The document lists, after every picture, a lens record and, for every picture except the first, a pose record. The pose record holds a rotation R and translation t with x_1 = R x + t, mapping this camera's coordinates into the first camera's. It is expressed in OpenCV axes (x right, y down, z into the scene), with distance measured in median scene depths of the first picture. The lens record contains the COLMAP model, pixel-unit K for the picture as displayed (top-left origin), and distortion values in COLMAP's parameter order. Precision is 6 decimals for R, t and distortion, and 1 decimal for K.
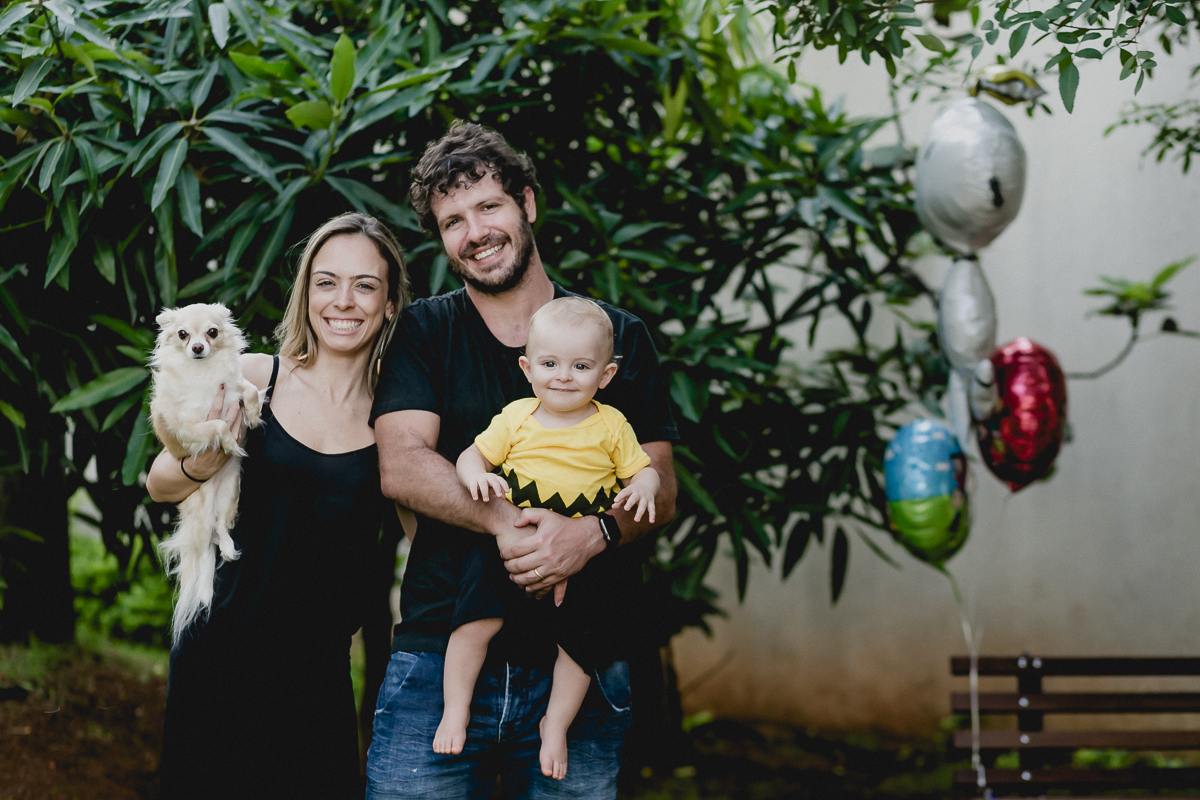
lens RADIAL K [[2948.6, 0, 598.3], [0, 2948.6, 399.4], [0, 0, 1]] dist [-0.179986, 0.000000]
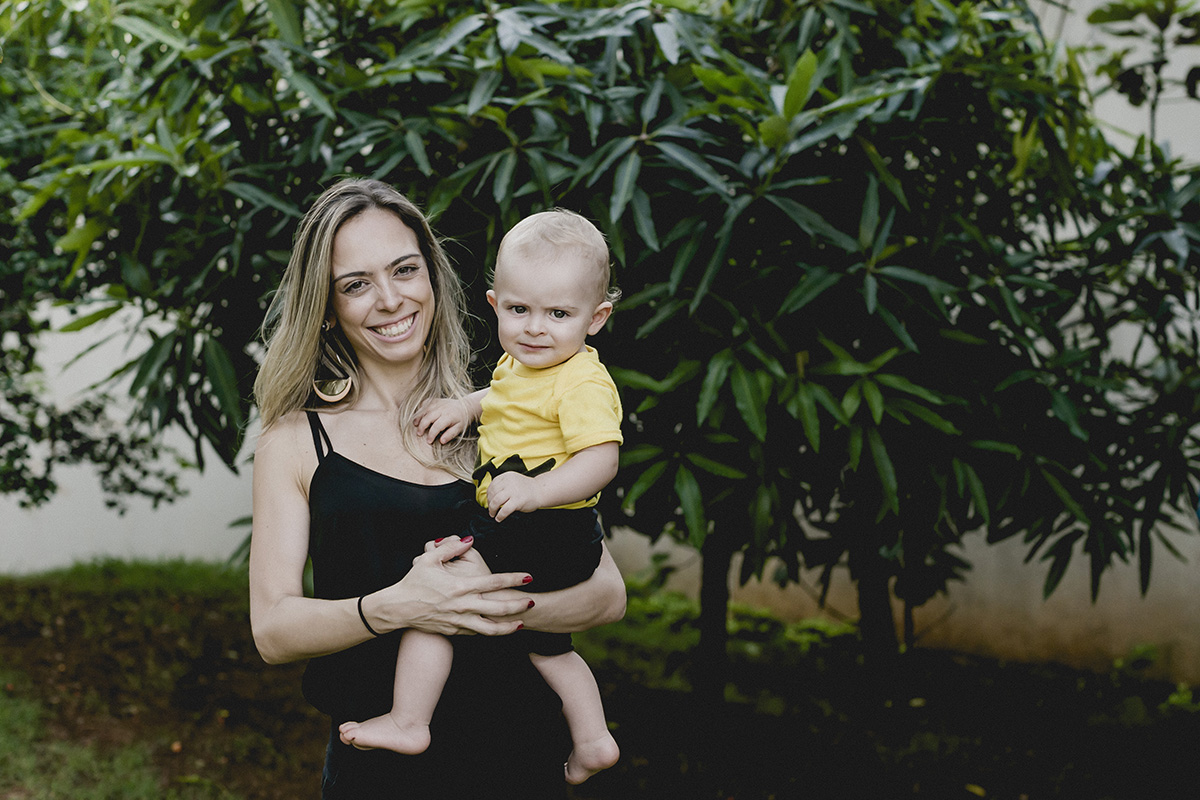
lens RADIAL K [[1907.3, 0, 596.3], [0, 1907.3, 402.9], [0, 0, 1]] dist [-0.162681, 0.000000]
pose [[0.999091, 0.022859, -0.035993, -0.128448], [-0.022237, 0.999598, 0.017566, -0.014380], [0.036380, -0.016750, 0.999198, 0.345826]]
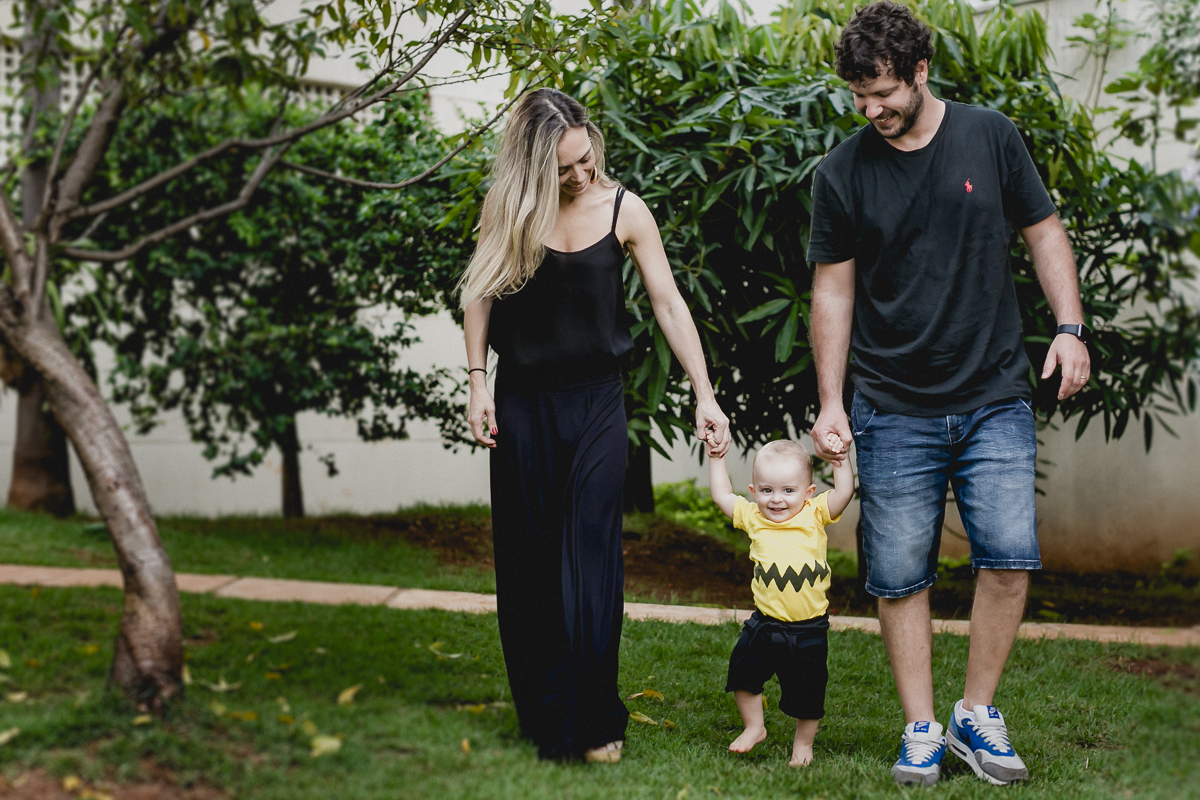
lens RADIAL K [[1907.3, 0, 604.9], [0, 1907.3, 397.8], [0, 0, 1]] dist [-0.162681, 0.000000]
pose [[0.995342, -0.009529, -0.095934, -0.162813], [0.005090, 0.998909, -0.046413, 0.107609], [0.096272, 0.045708, 0.994305, -0.167178]]
